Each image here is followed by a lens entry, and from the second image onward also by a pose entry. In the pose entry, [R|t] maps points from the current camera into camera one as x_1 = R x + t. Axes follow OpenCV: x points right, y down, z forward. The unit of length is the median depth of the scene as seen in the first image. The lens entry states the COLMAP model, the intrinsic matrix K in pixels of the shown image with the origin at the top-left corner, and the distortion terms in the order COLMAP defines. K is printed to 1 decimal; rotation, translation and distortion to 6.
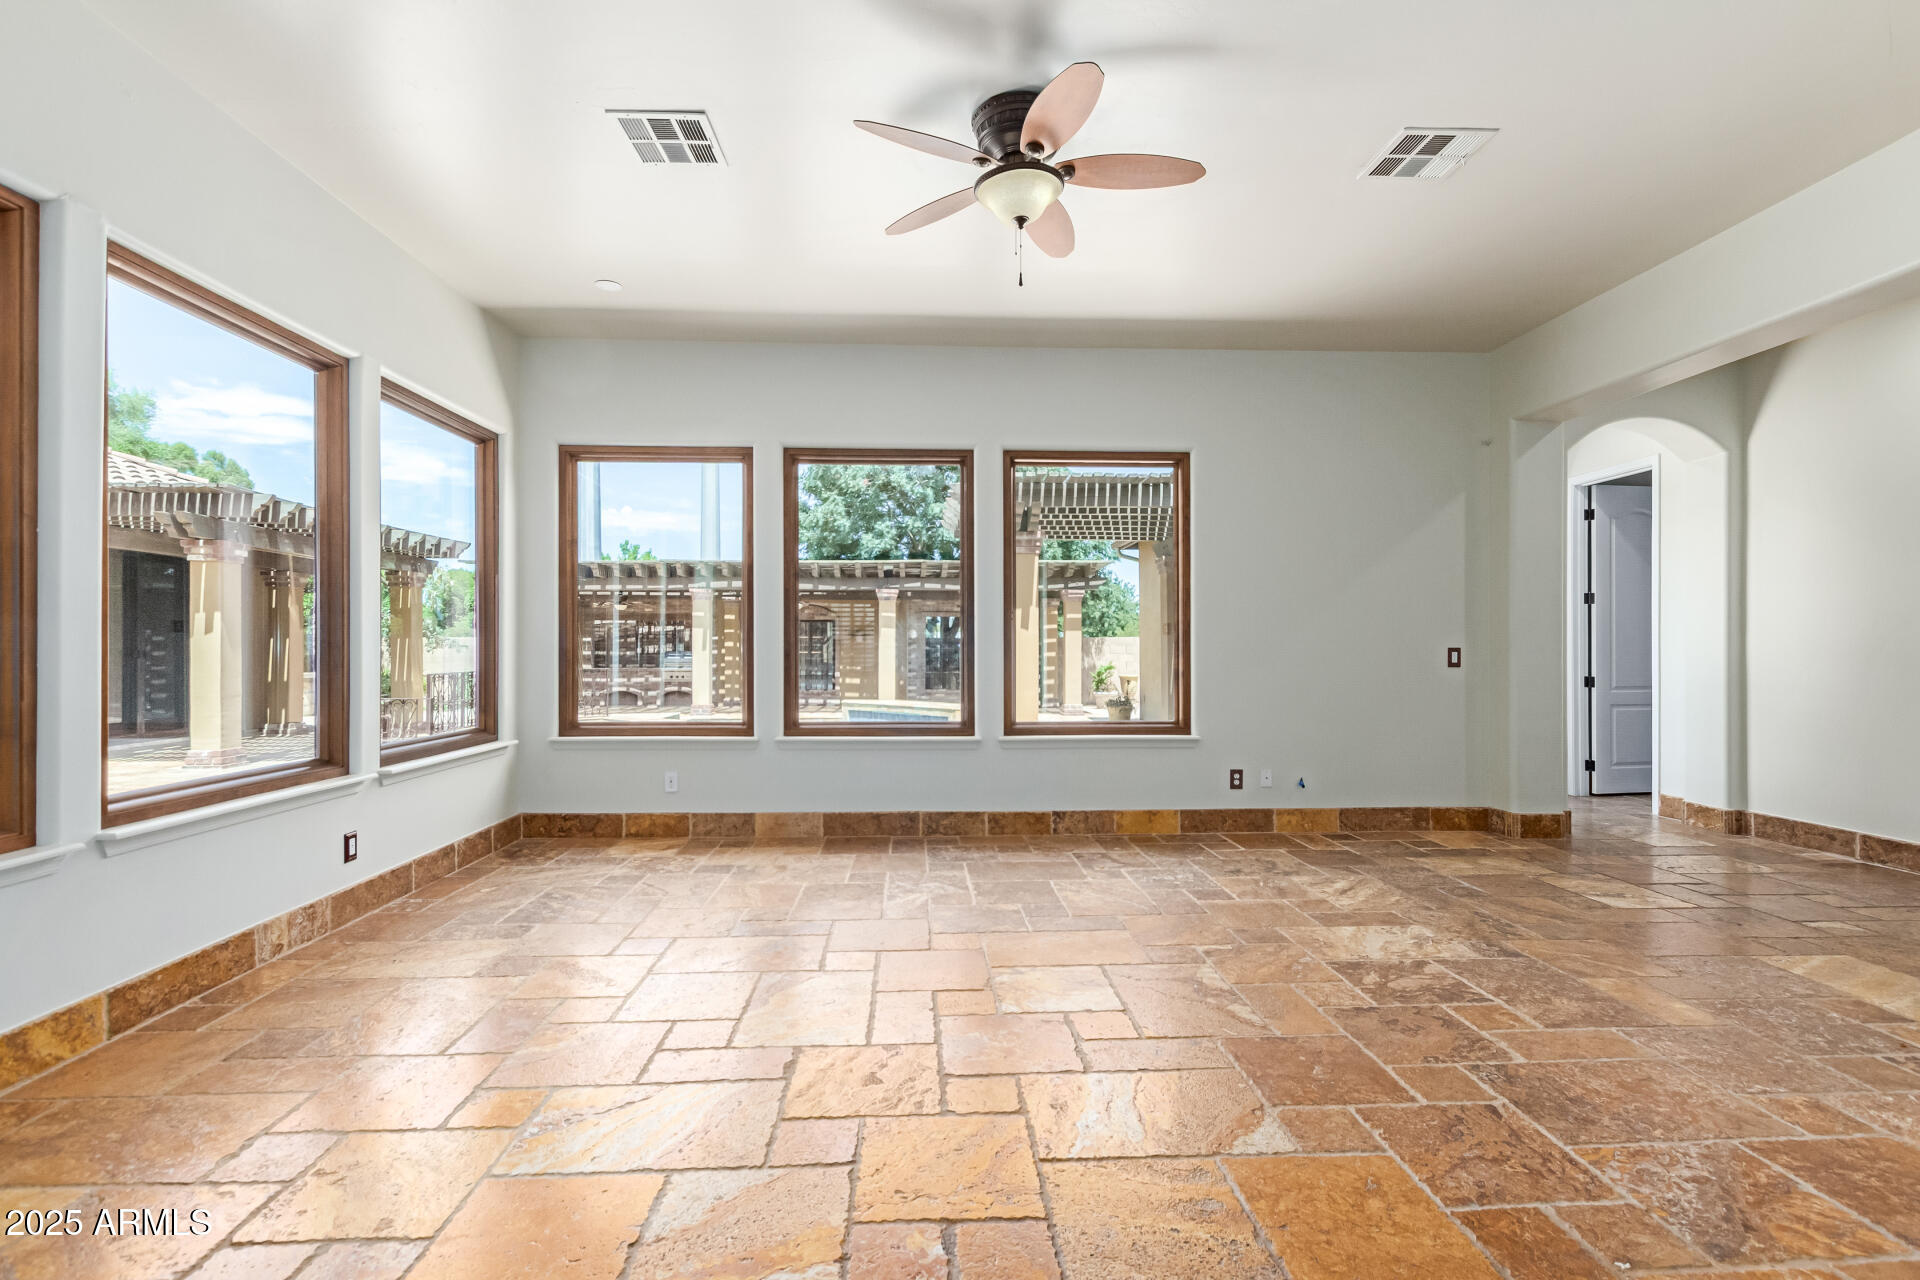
lens RADIAL K [[892.2, 0, 967.3], [0, 892.2, 651.4], [0, 0, 1]] dist [0.006242, -0.005398]
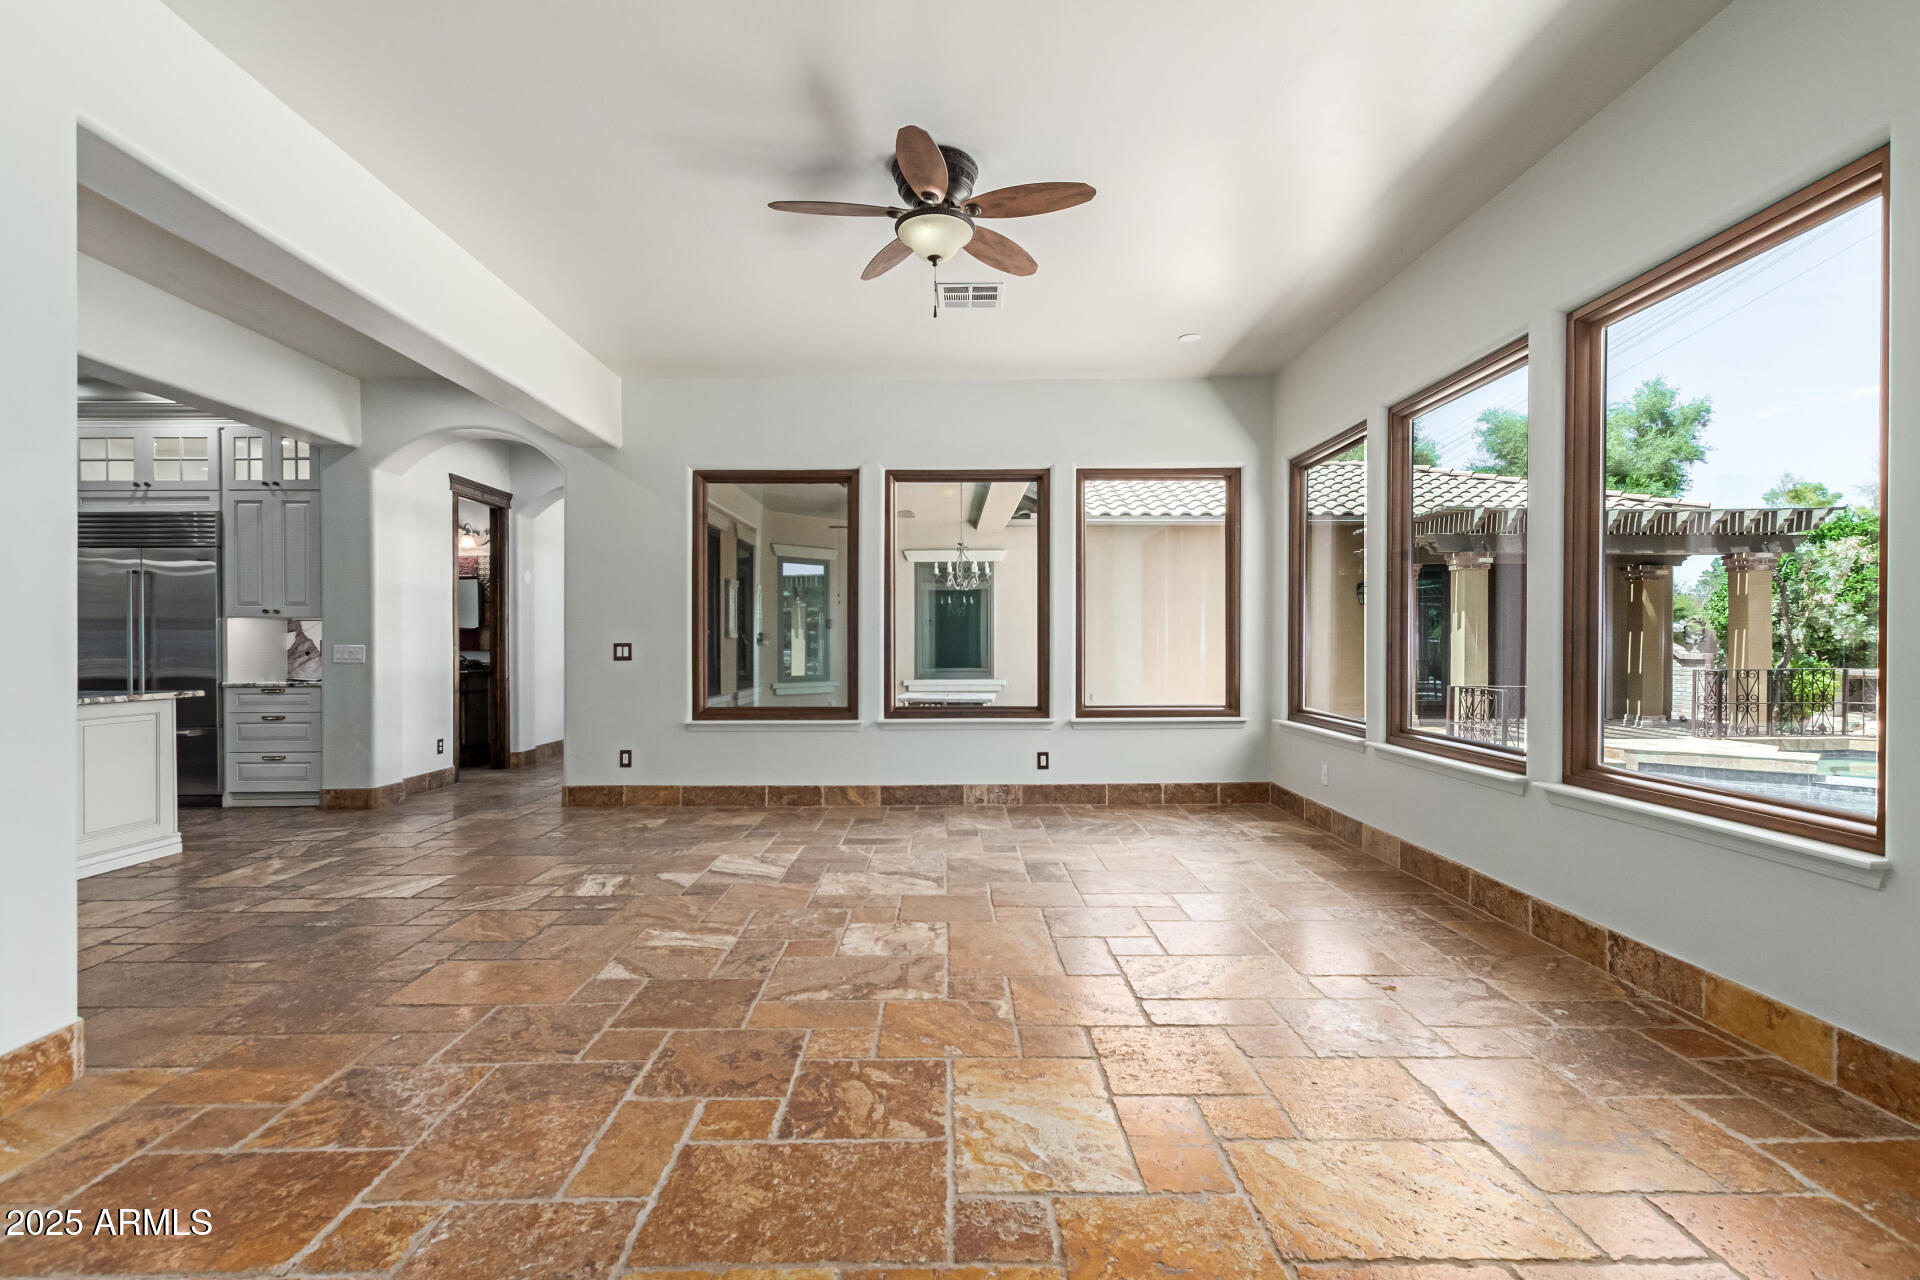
lens RADIAL K [[892.2, 0, 947.5], [0, 892.2, 648.2], [0, 0, 1]] dist [0.006242, -0.005398]
pose [[-0.043574, 0.005954, -0.999032, 1.214671], [-0.001836, 0.999980, 0.006039, -0.002474], [0.999049, 0.002097, -0.043563, 1.096184]]
